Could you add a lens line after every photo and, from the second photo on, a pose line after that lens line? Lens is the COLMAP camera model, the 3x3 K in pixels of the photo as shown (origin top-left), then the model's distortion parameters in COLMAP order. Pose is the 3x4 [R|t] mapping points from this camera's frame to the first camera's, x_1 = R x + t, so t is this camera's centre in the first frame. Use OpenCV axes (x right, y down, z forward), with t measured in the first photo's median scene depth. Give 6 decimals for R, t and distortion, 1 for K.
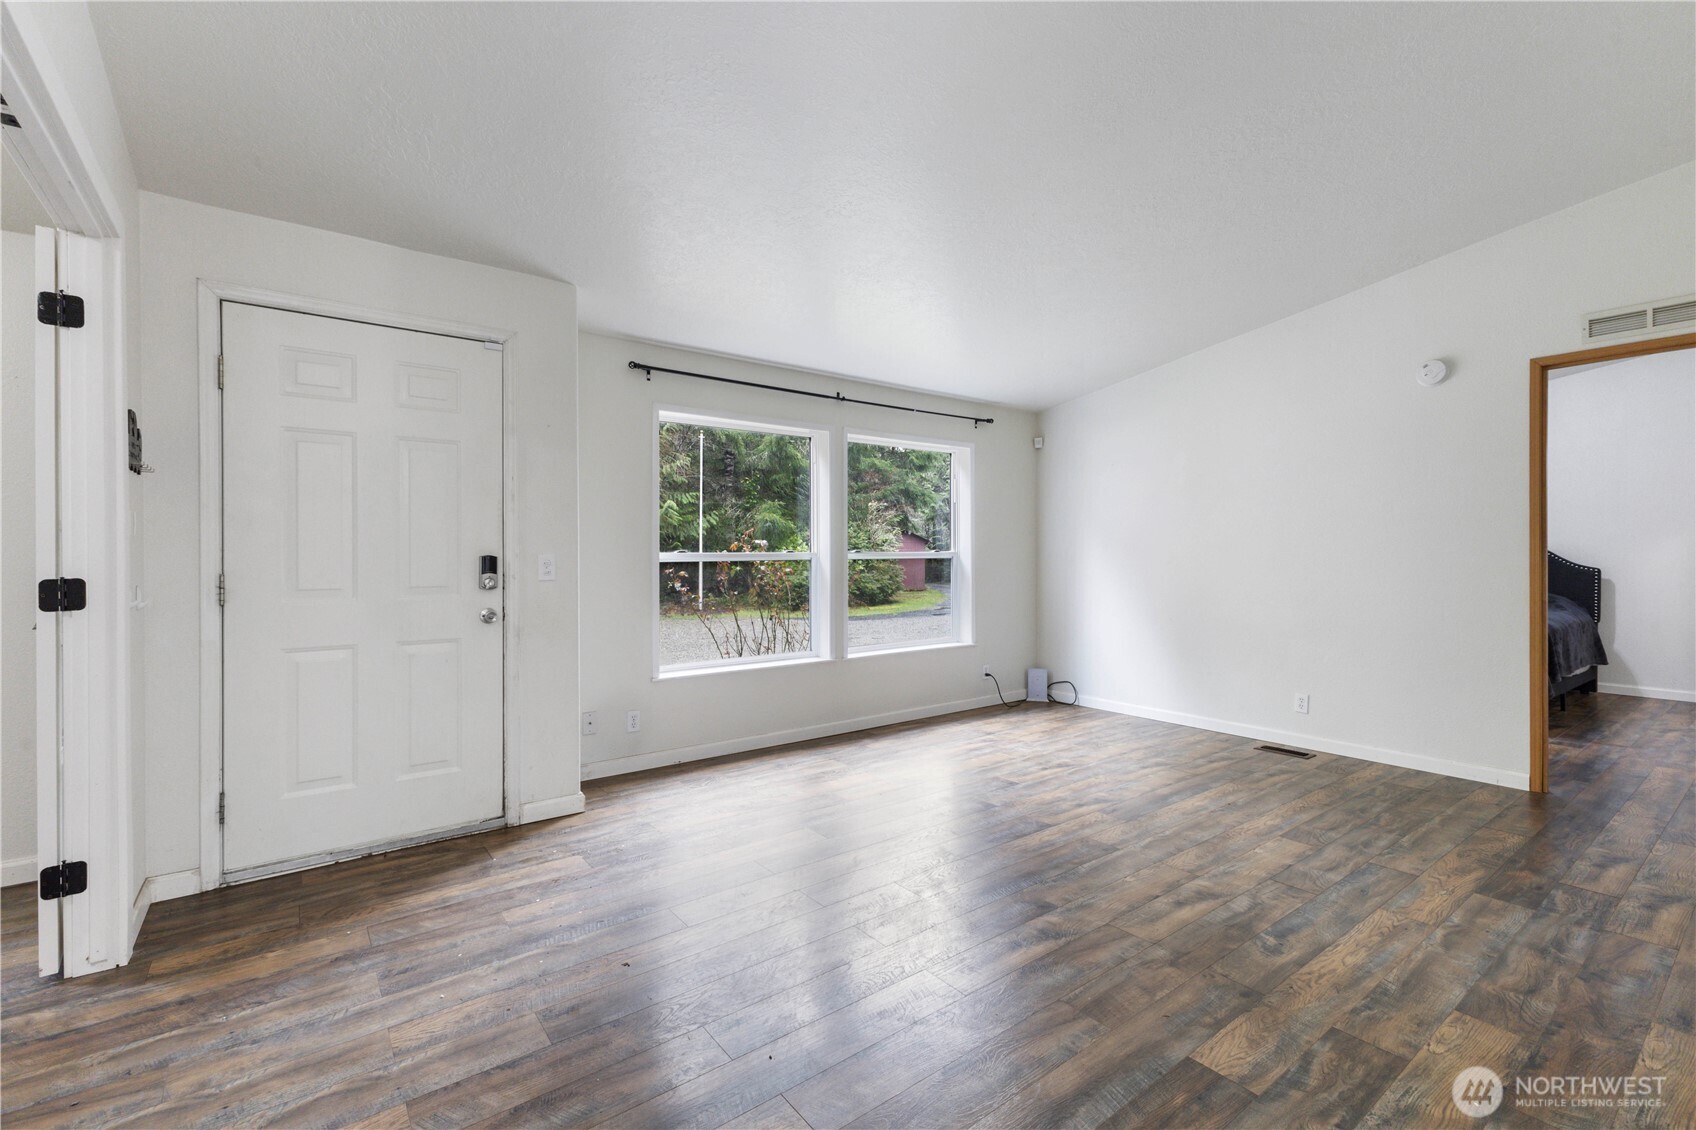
lens RADIAL K [[742.5, 0, 847.4], [0, 742.5, 563.2], [0, 0, 1]] dist [0.011936, -0.003874]
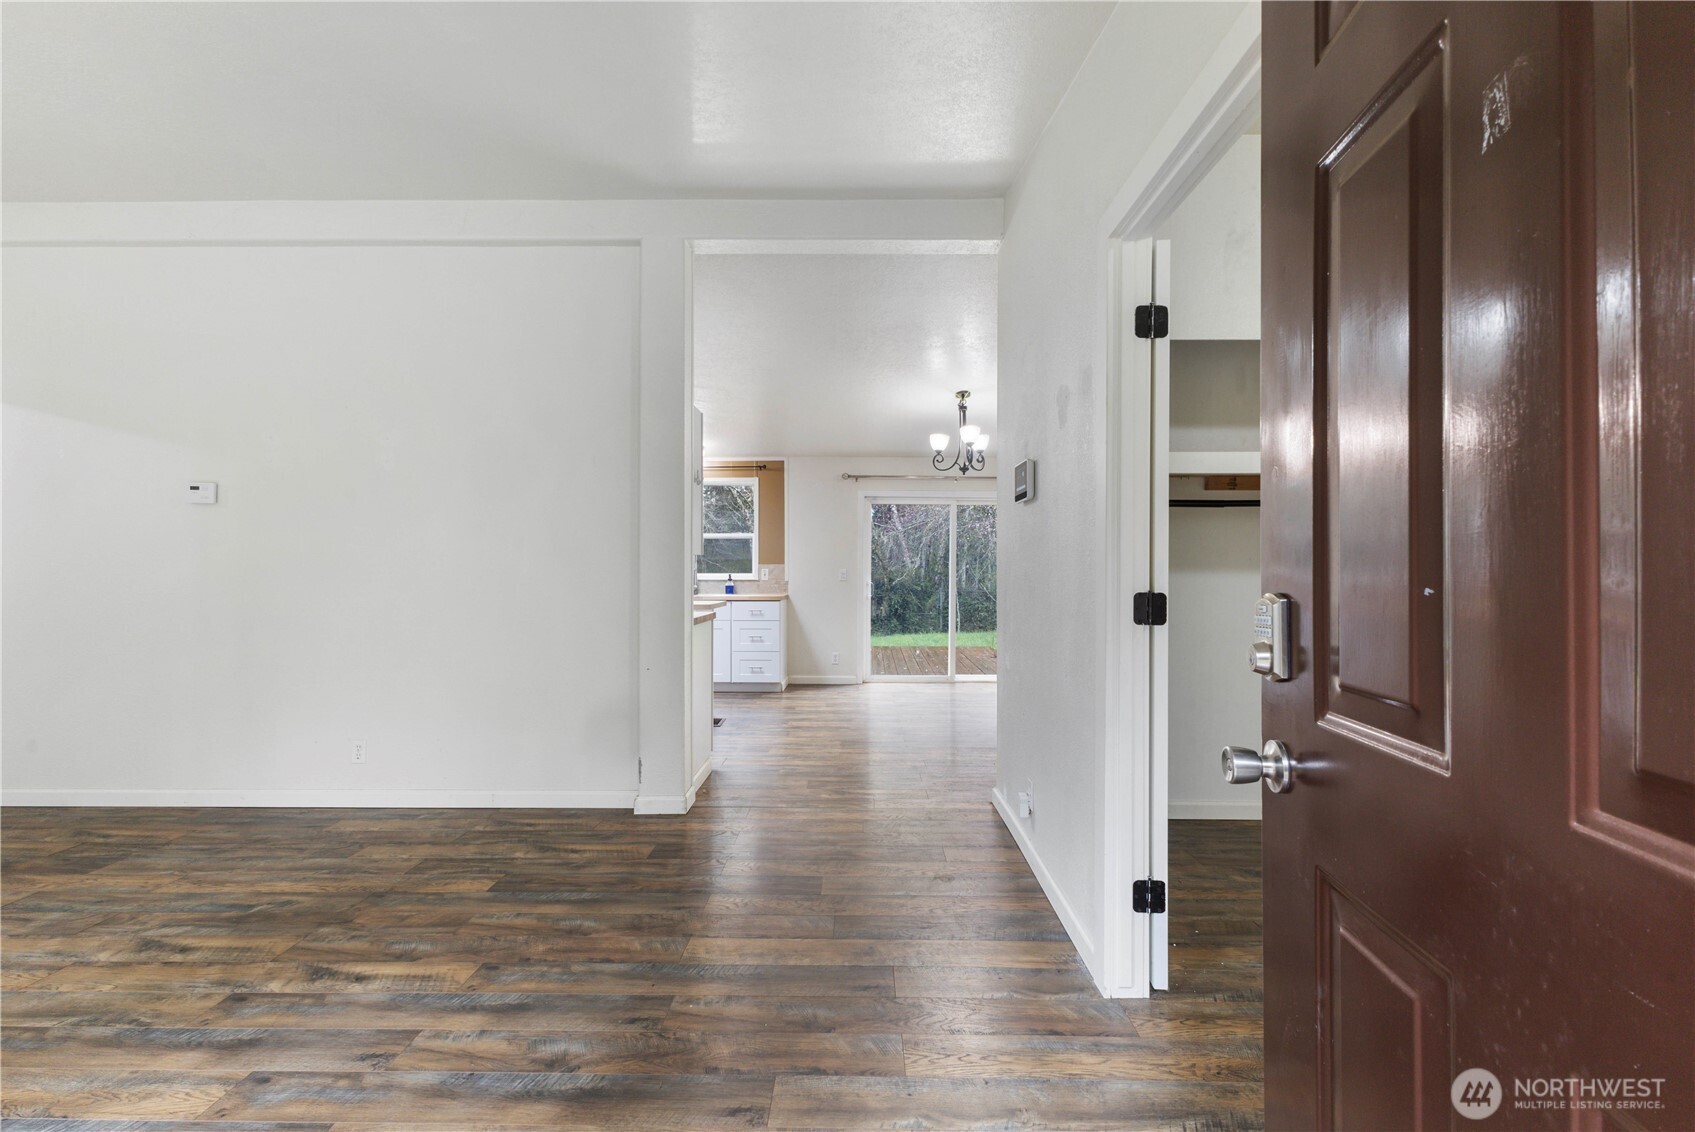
lens RADIAL K [[742.1, 0, 856.2], [0, 742.1, 565.4], [0, 0, 1]] dist [0.011936, -0.003874]
pose [[-0.791446, 0.000346, 0.611239, -0.669189], [0.004784, 0.999973, 0.005629, -0.015662], [-0.611221, 0.007379, -0.791426, 1.059895]]
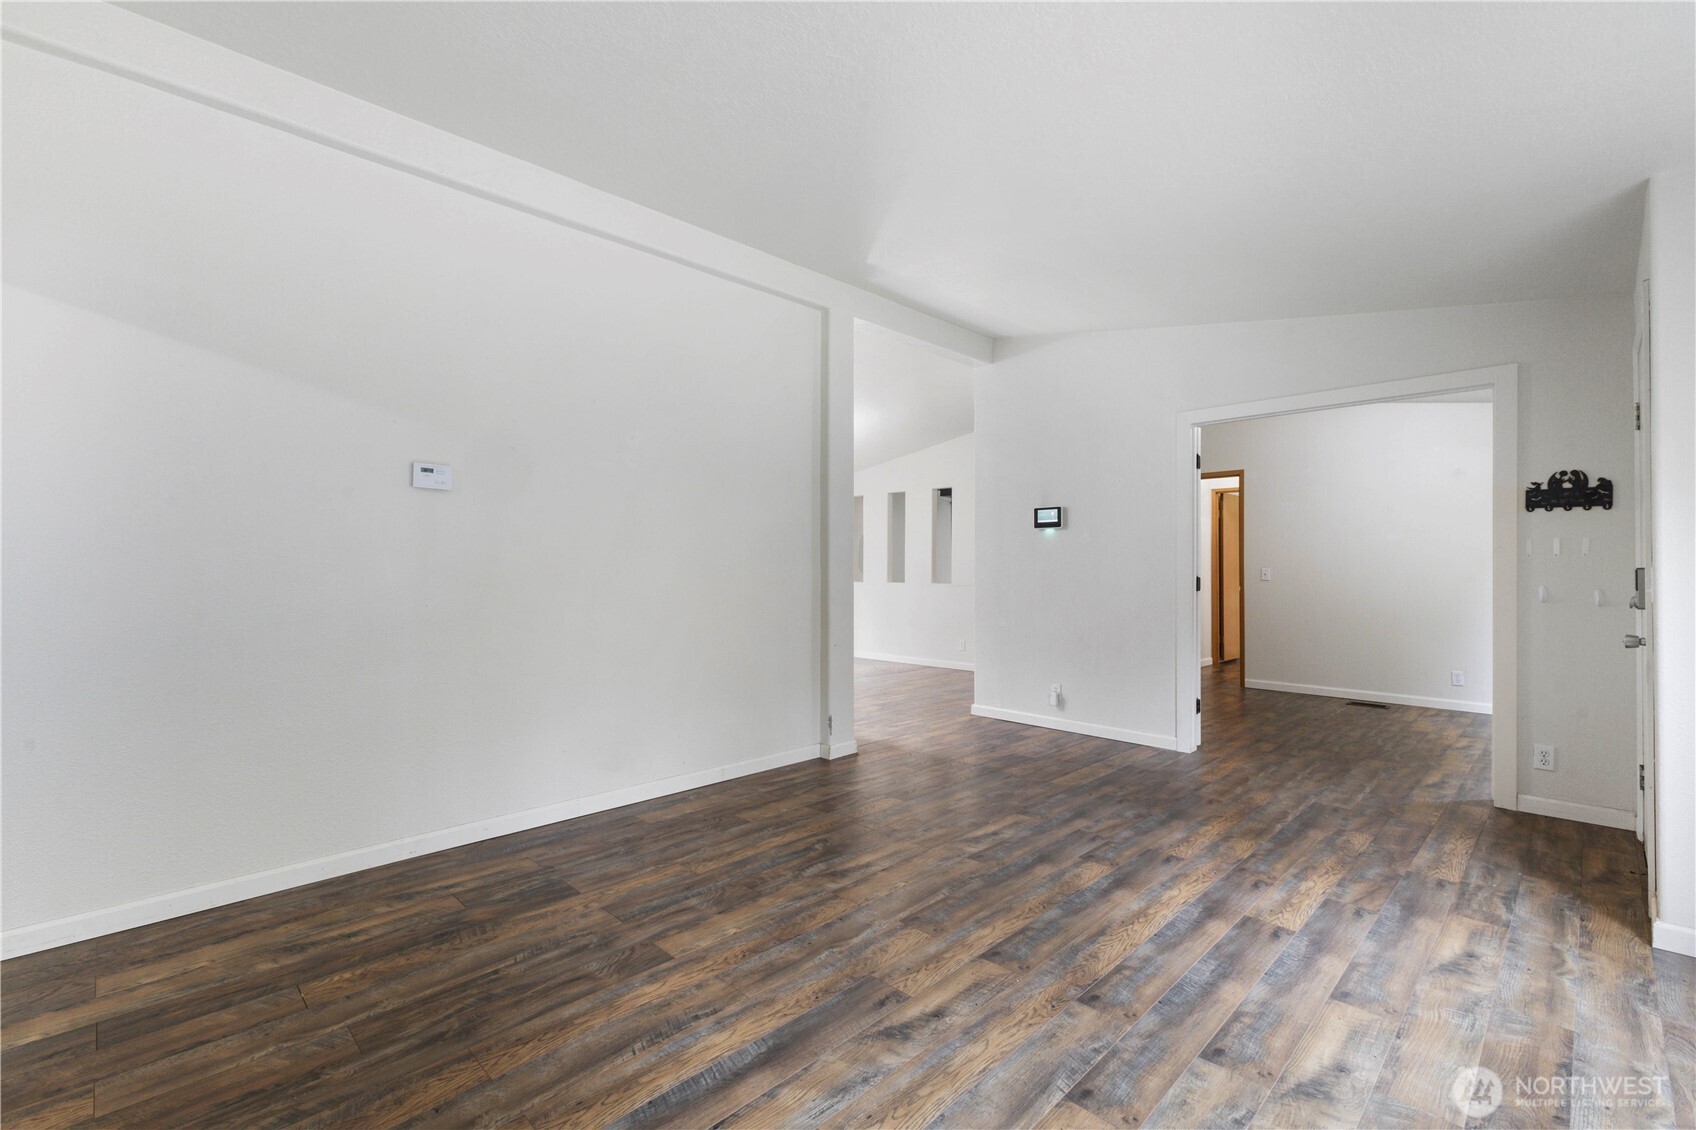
lens RADIAL K [[742.5, 0, 852.9], [0, 742.5, 562.9], [0, 0, 1]] dist [0.011936, -0.003874]
pose [[-0.989849, -0.000993, -0.142122, 0.550706], [-0.001830, 0.999982, 0.005763, -0.021280], [0.142114, 0.005964, -0.989832, 1.865107]]
